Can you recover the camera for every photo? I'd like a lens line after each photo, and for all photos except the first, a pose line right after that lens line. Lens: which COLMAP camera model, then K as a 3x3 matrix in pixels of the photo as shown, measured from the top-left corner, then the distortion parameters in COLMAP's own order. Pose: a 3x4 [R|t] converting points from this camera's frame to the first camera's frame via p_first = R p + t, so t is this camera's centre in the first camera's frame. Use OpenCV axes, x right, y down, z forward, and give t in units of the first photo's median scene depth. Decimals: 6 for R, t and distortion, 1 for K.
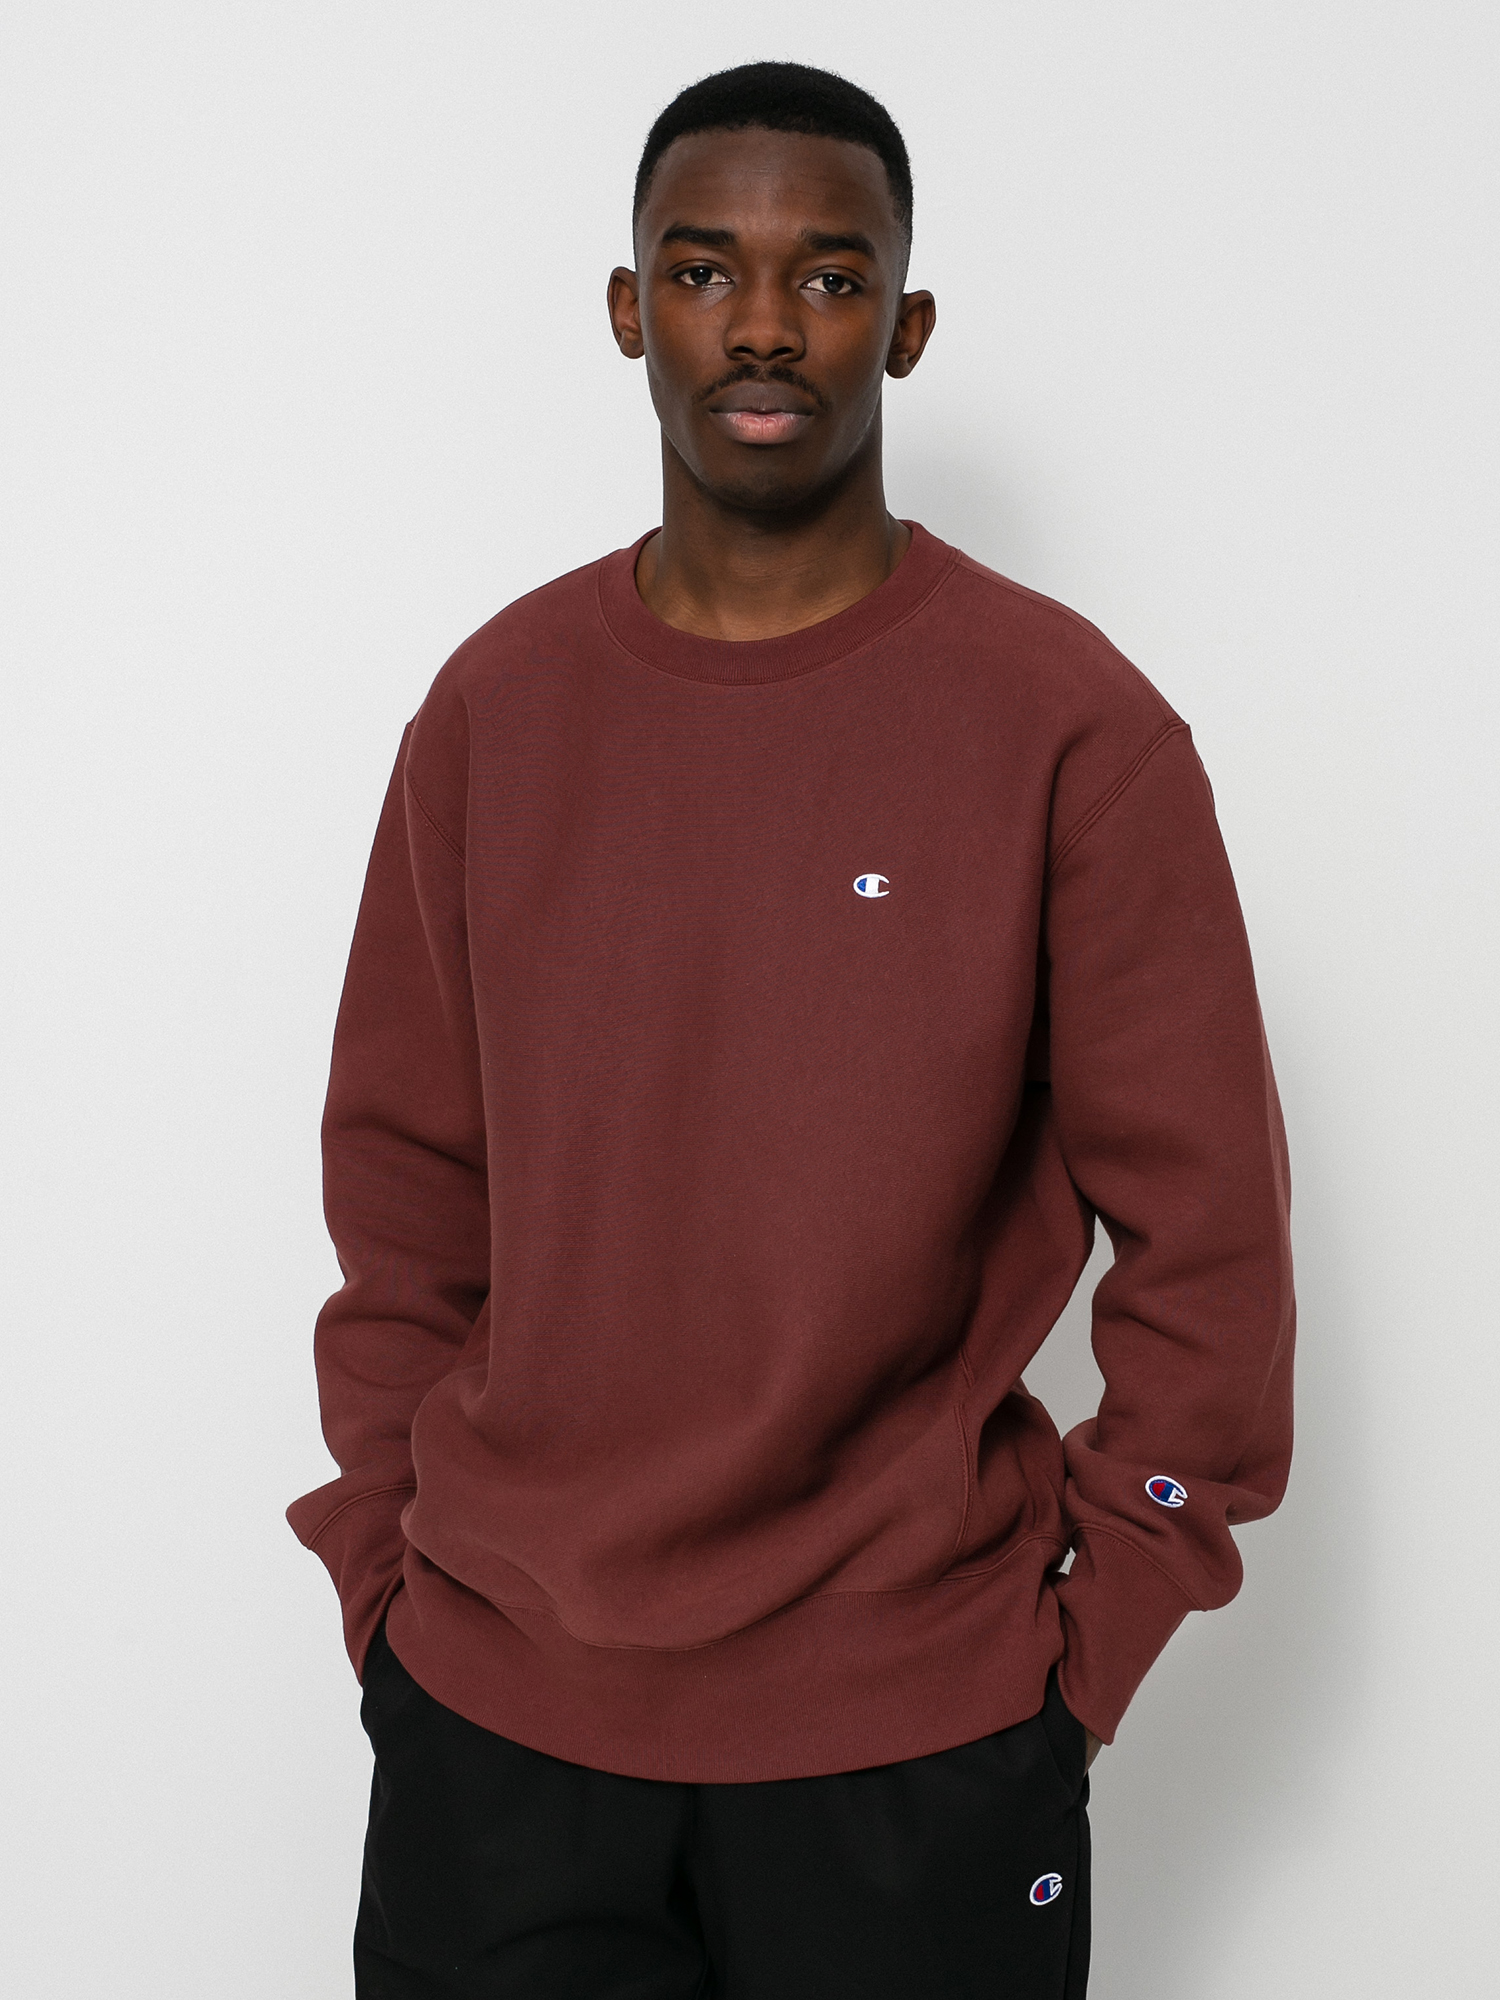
lens RADIAL K [[2844.9, 0, 750.0], [0, 2844.9, 1000.0], [0, 0, 1]] dist [-0.035228, -0.068591]
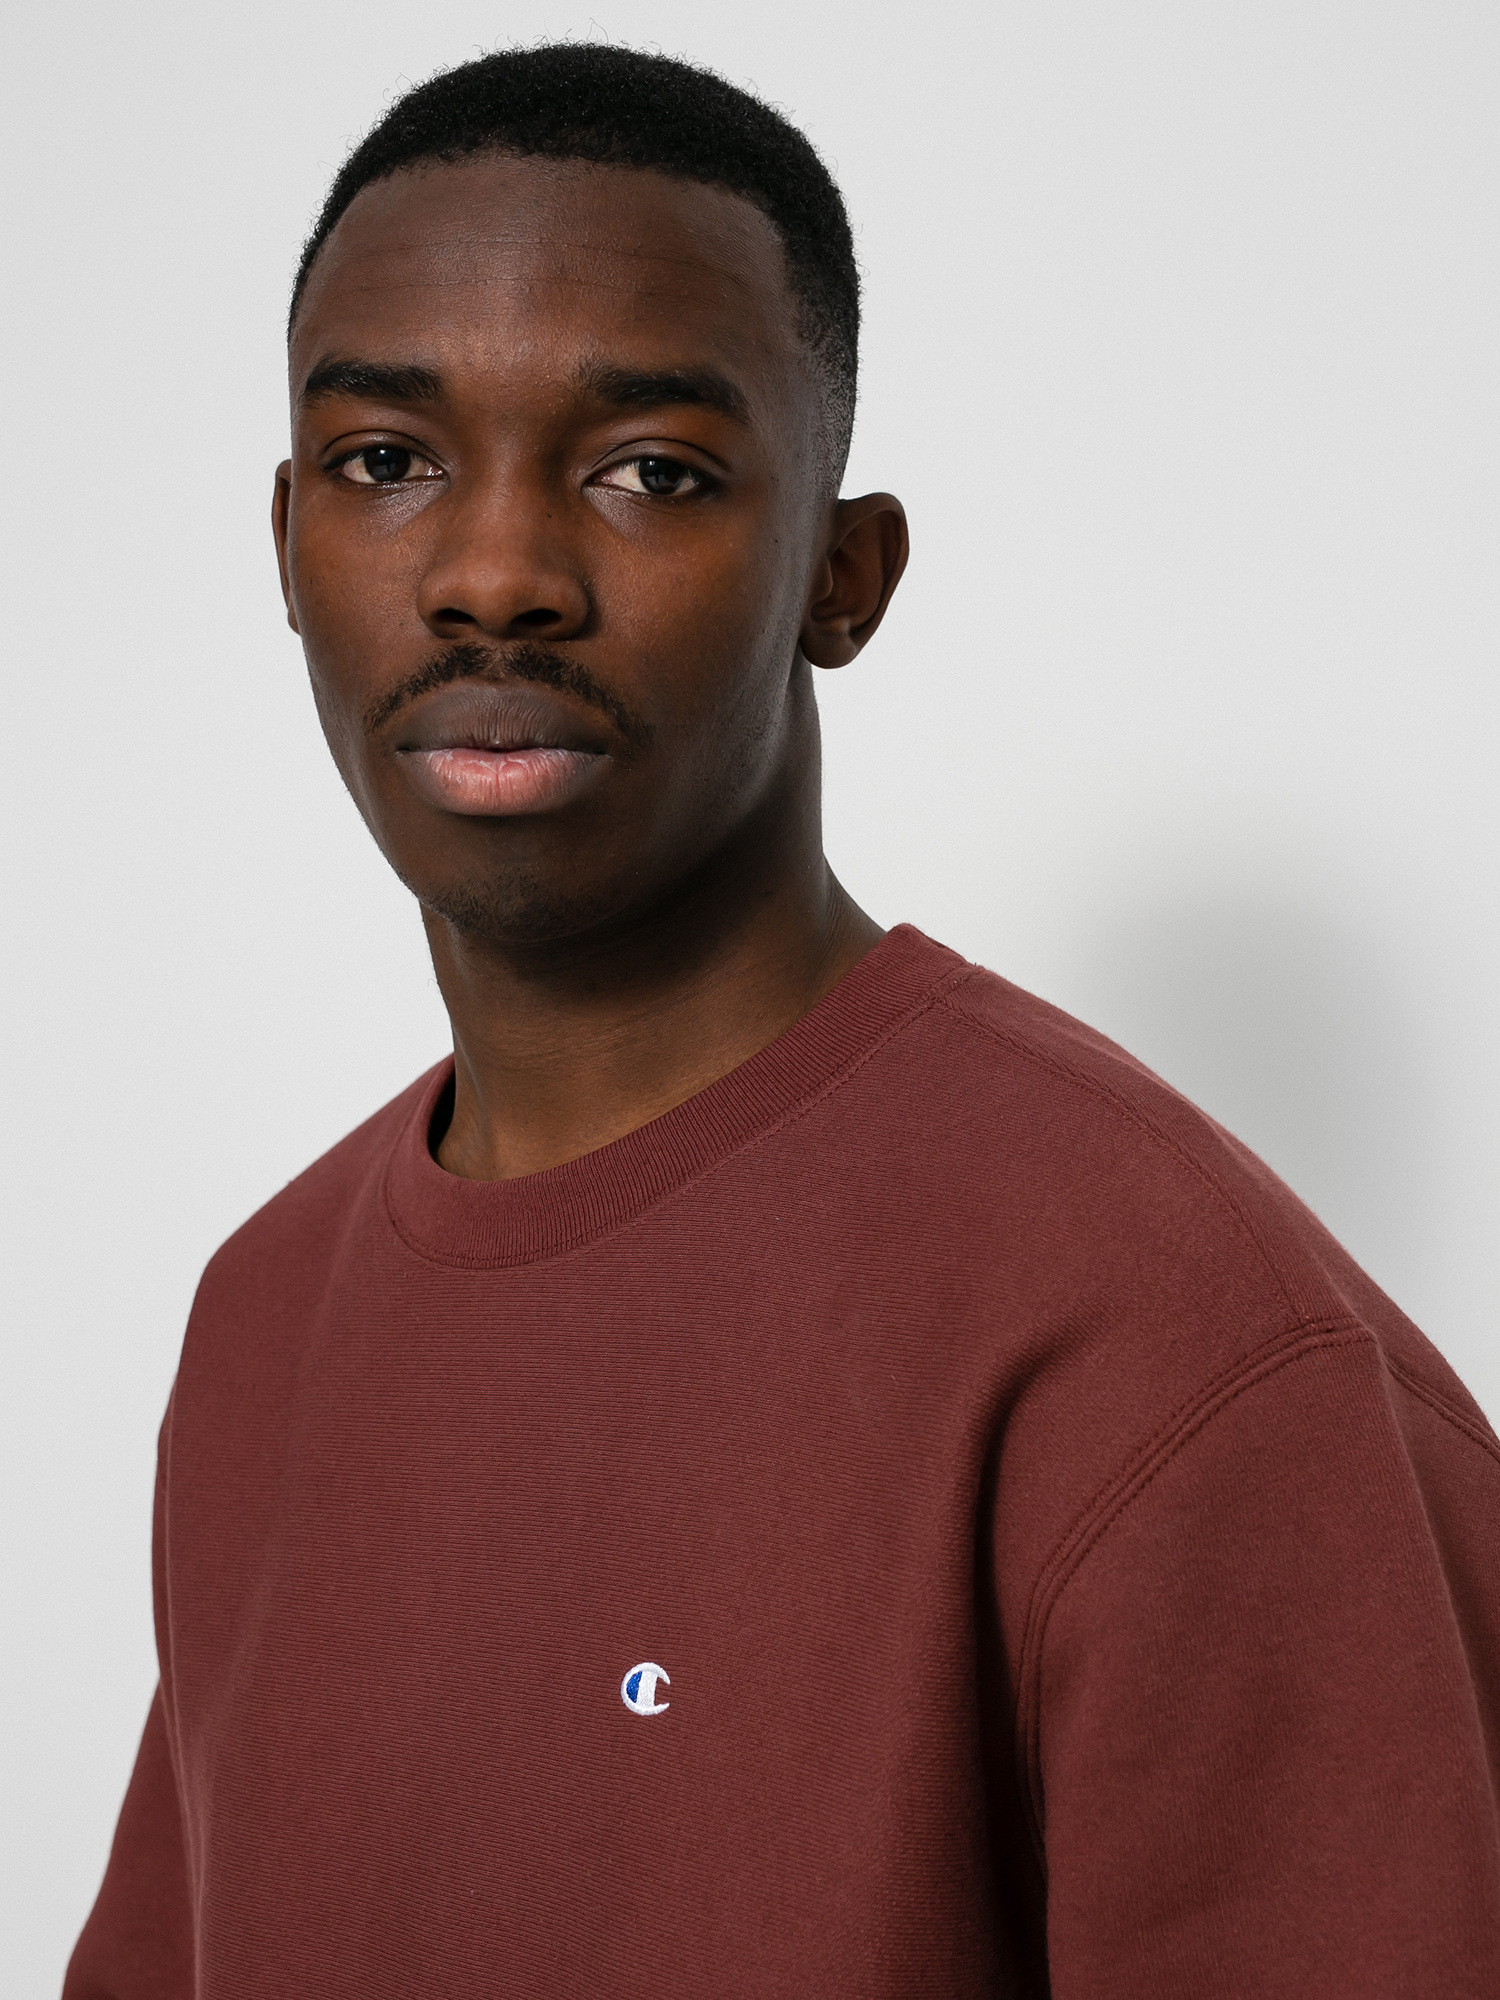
lens RADIAL K [[2816.7, 0, 750.0], [0, 2816.7, 1000.0], [0, 0, 1]] dist [0.019501, 0.056088]
pose [[0.996327, -0.002010, -0.085603, 0.084914], [-0.005835, 0.995806, -0.091299, -0.123260], [0.085428, 0.091463, 0.992137, 0.546458]]
